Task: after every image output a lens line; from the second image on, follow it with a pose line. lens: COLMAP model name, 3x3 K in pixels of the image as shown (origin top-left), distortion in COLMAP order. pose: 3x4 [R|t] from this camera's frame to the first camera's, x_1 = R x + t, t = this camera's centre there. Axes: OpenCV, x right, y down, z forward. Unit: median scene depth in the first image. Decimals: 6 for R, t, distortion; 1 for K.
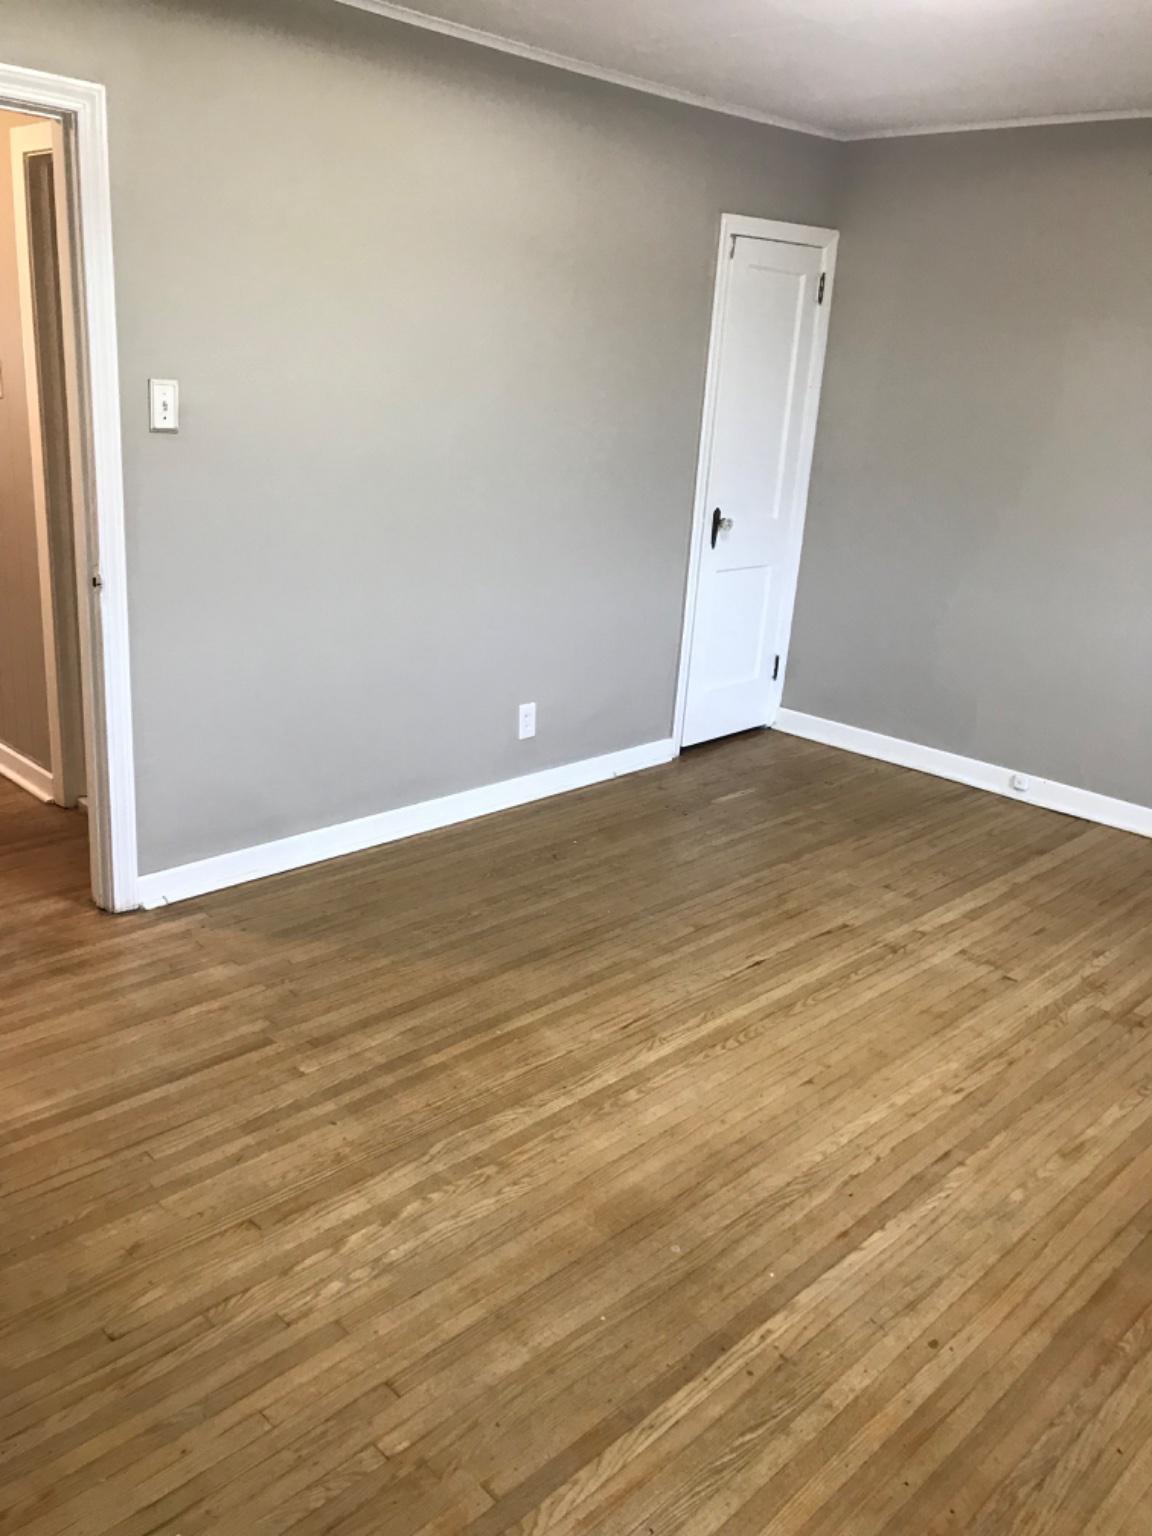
lens RADIAL K [[1275.6, 0, 574.9], [0, 1275.6, 764.4], [0, 0, 1]] dist [0.011614, 0.013369]
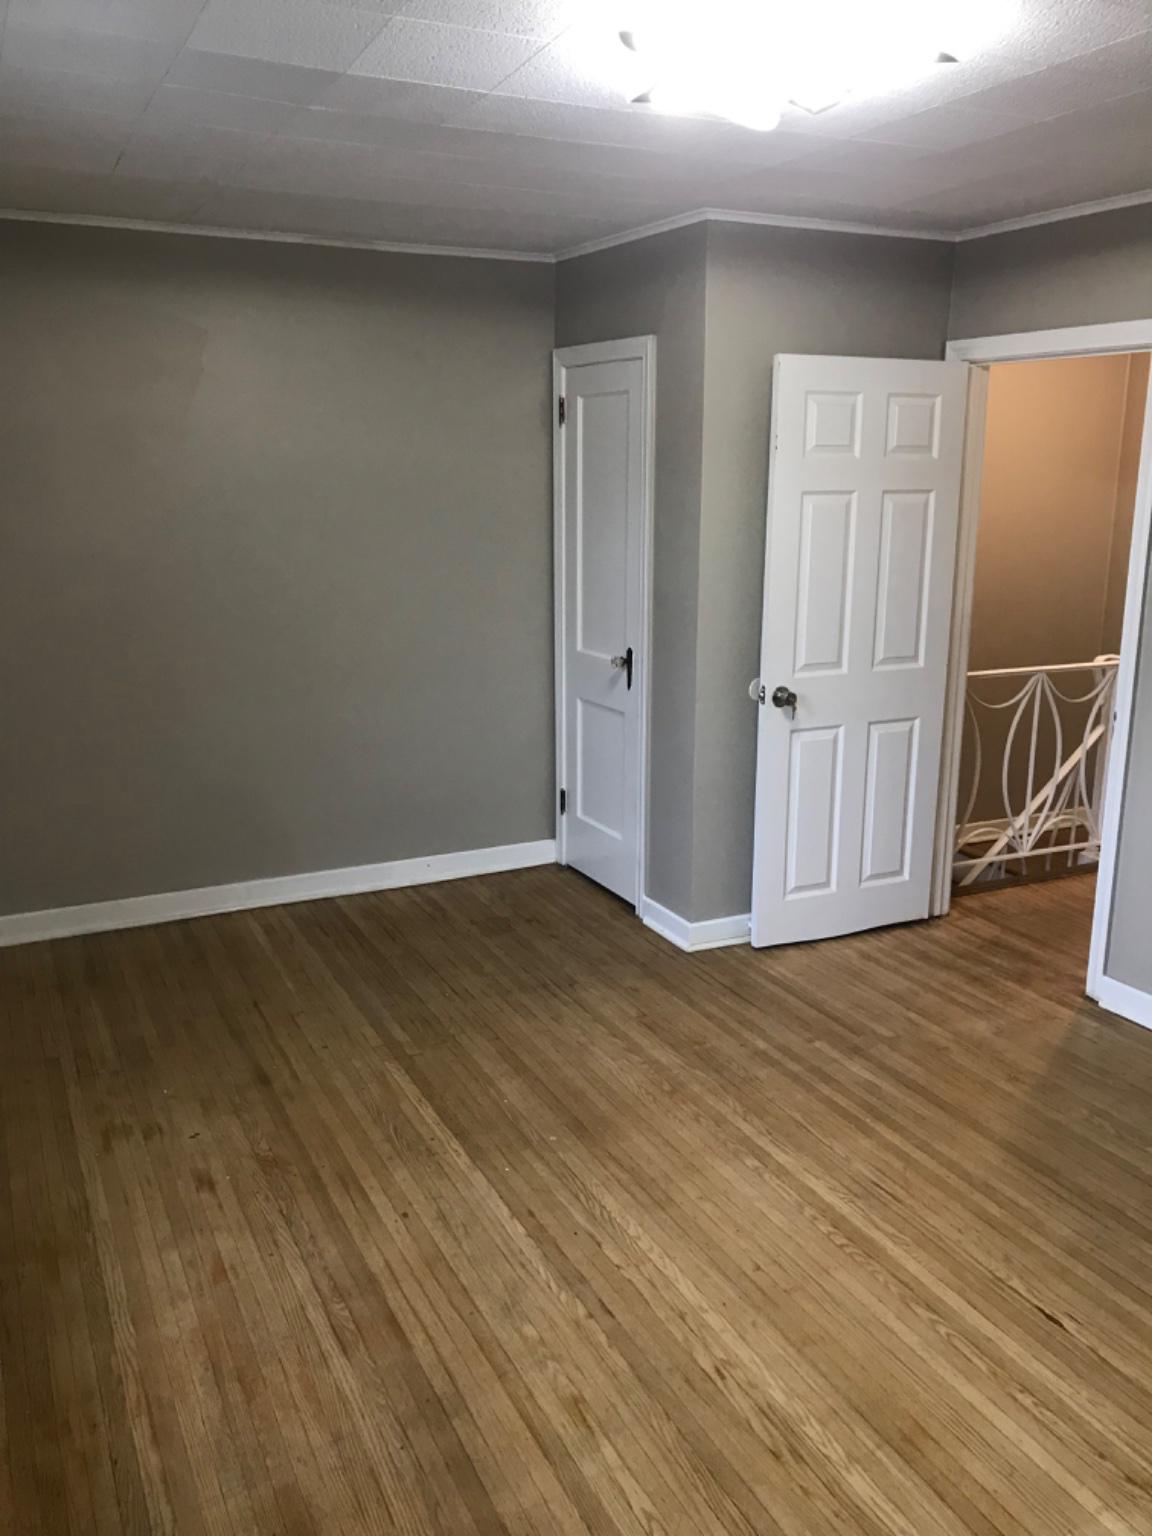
lens RADIAL K [[1275.6, 0, 574.8], [0, 1275.6, 770.2], [0, 0, 1]] dist [0.011614, 0.013369]
pose [[-0.333523, 0.157793, -0.929443, 1.098812], [-0.314796, 0.910665, 0.267567, -0.305895], [0.888631, 0.381825, -0.254056, 1.040565]]
